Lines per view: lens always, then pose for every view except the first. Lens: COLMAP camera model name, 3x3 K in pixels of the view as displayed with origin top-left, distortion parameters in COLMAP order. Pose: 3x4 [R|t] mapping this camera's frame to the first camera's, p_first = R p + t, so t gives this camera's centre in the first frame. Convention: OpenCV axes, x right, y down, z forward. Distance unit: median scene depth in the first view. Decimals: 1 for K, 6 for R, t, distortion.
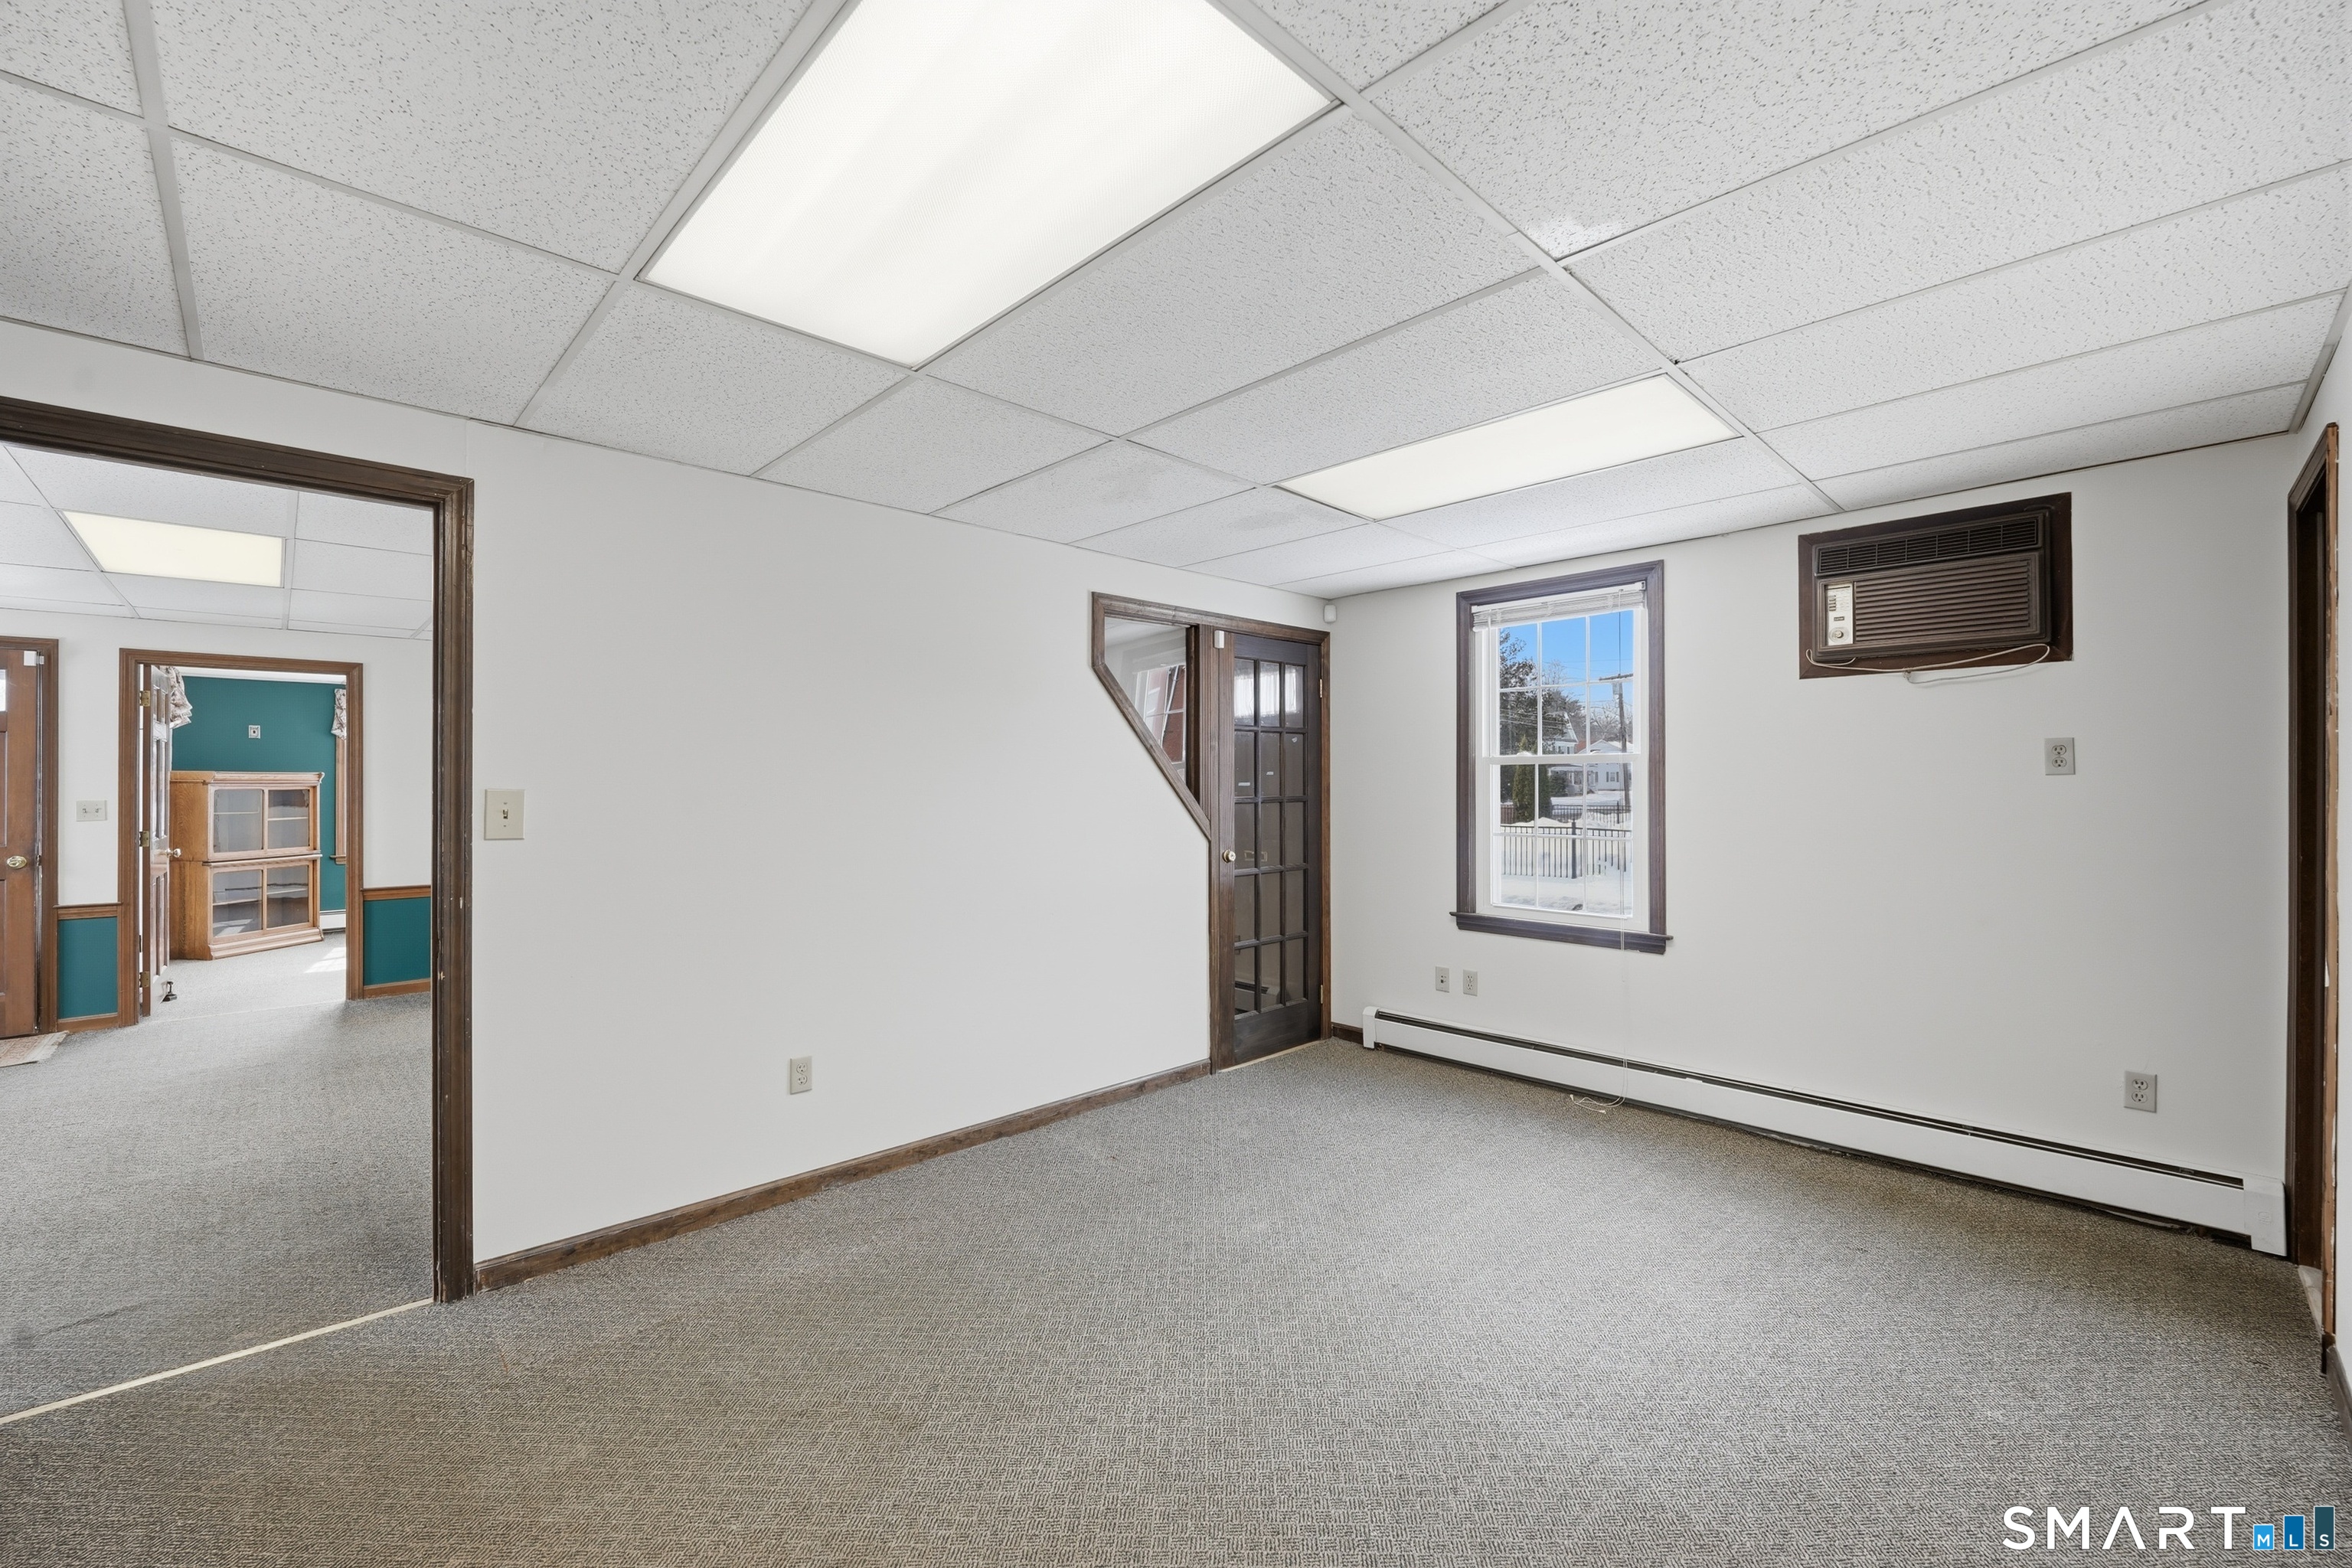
lens RADIAL K [[954.7, 0, 1173.5], [0, 954.7, 769.1], [0, 0, 1]] dist [-0.014897, -0.000330]
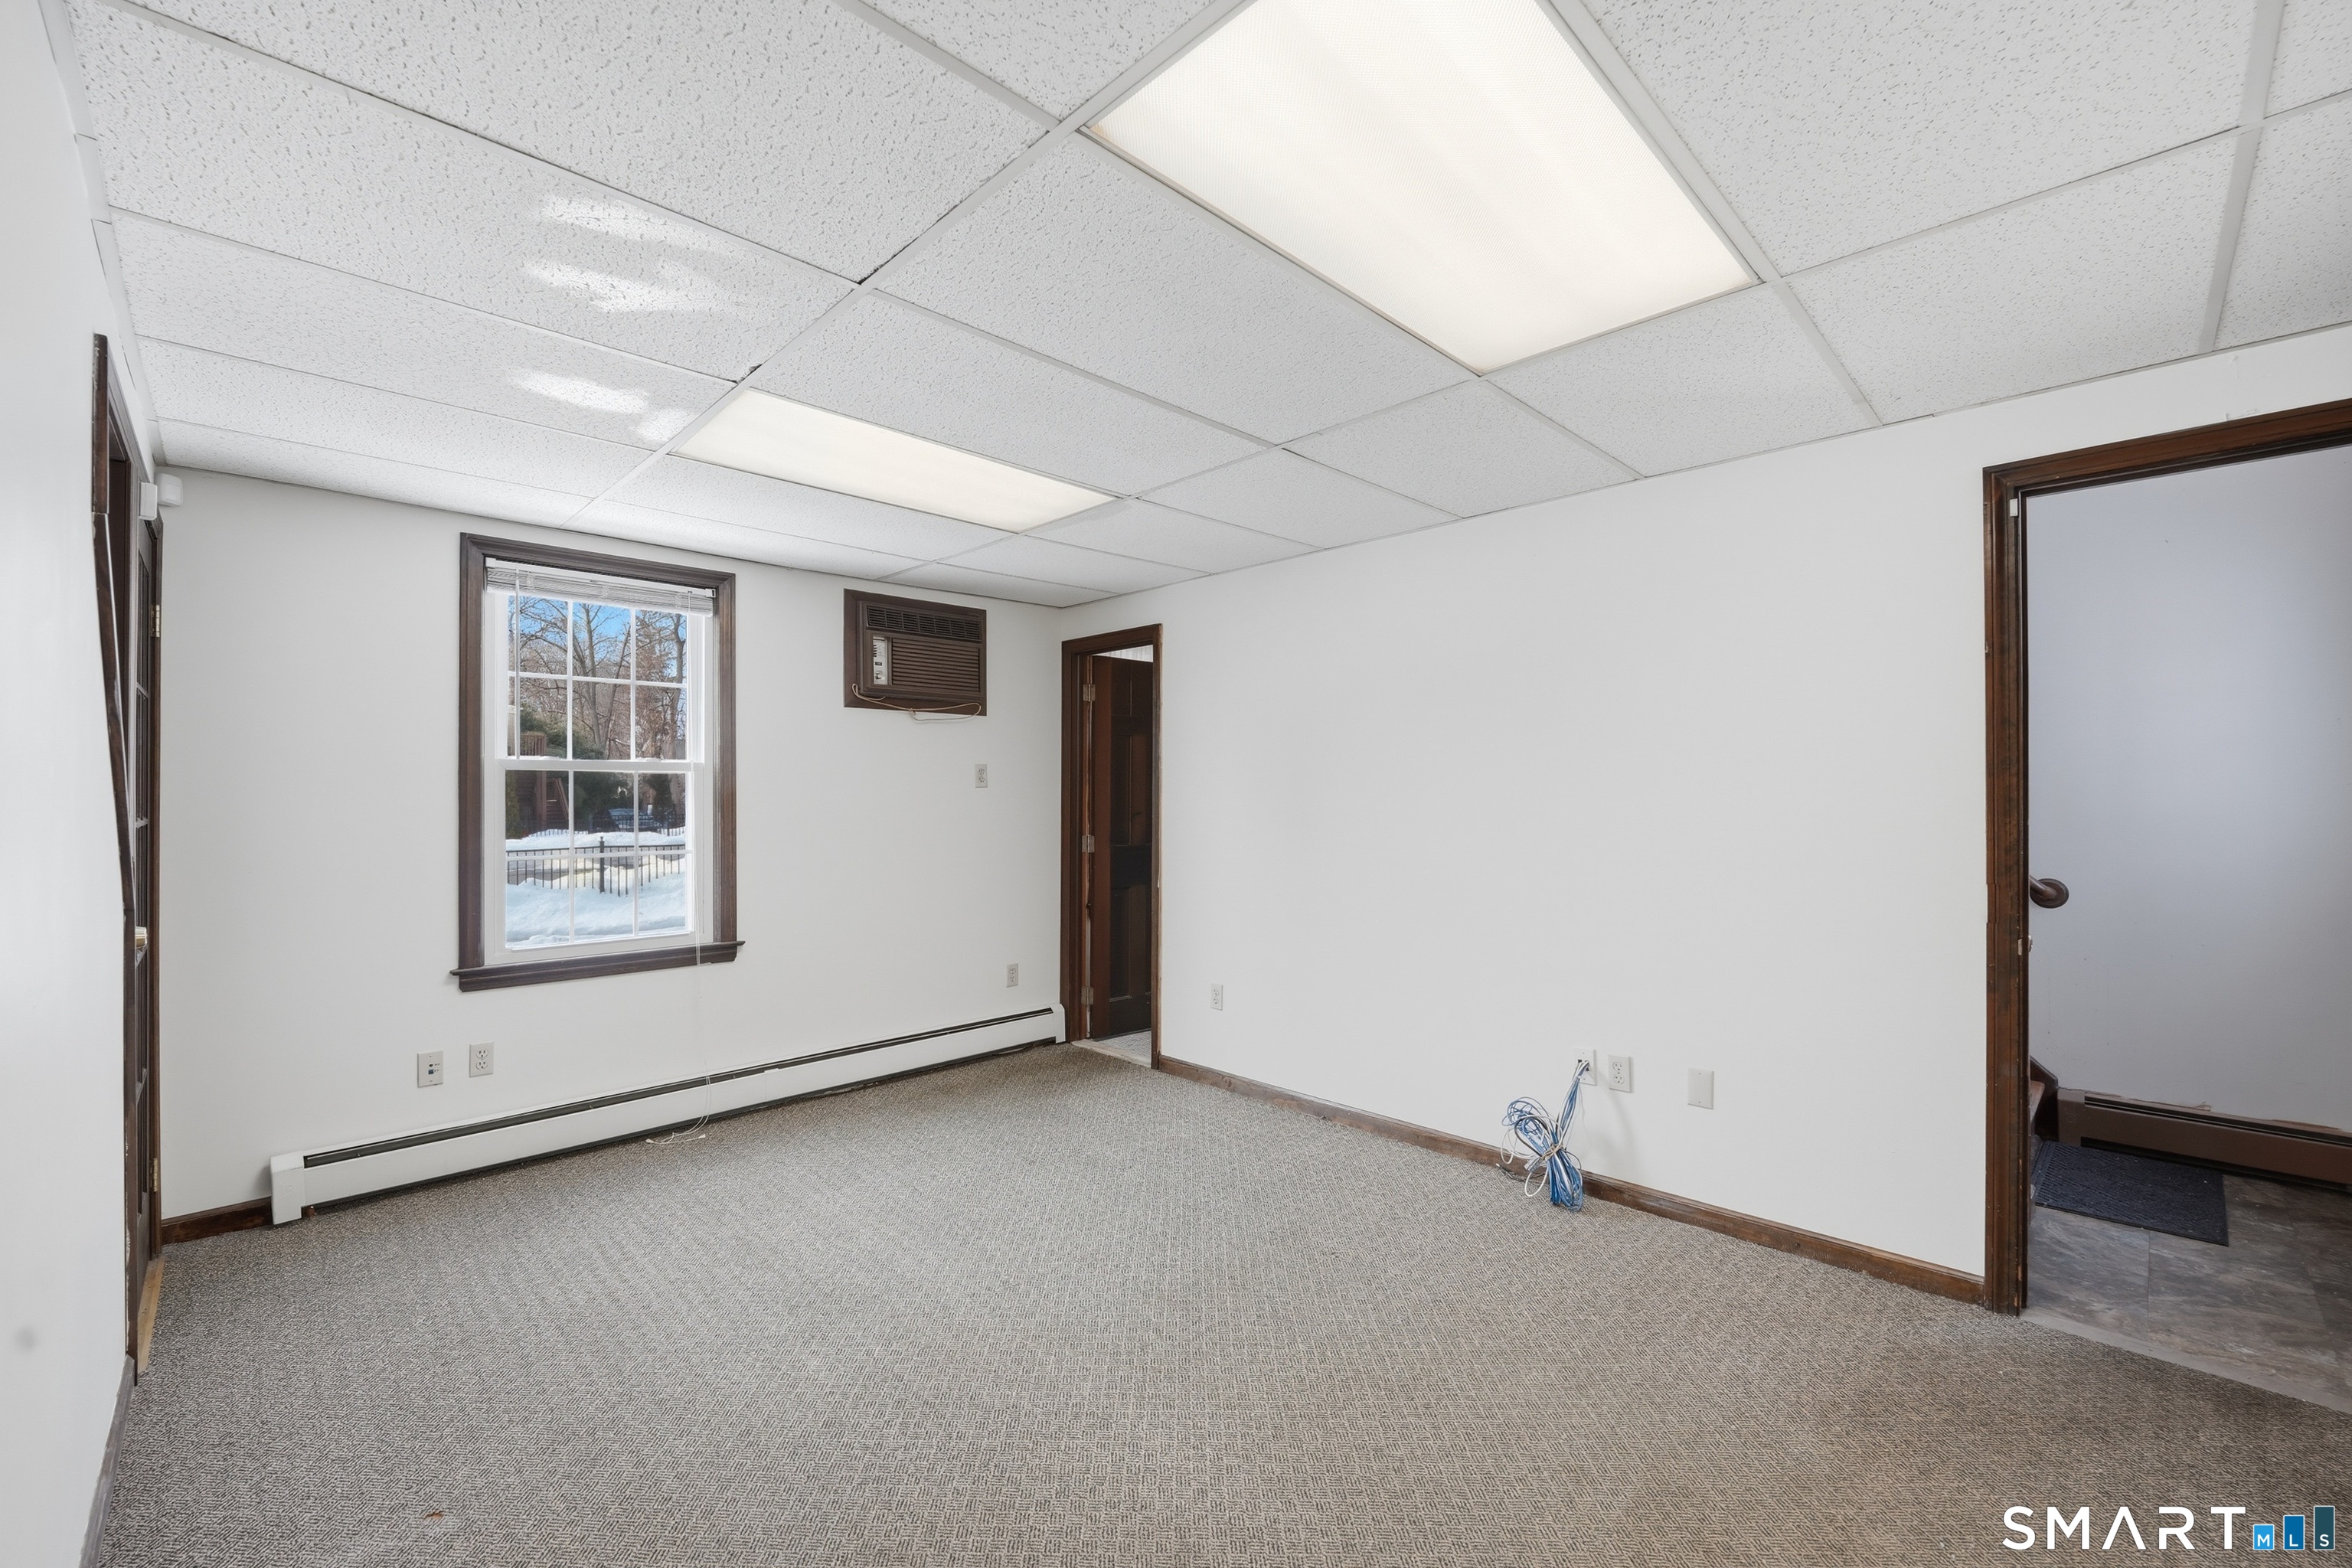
lens RADIAL K [[956.4, 0, 1176.0], [0, 956.4, 784.0], [0, 0, 1]] dist [0.002818, -0.012065]
pose [[-0.013942, 0.011700, 0.999834, -0.521810], [-0.010754, 0.999872, -0.011850, 0.012371], [-0.999845, -0.010917, -0.013814, 0.544336]]
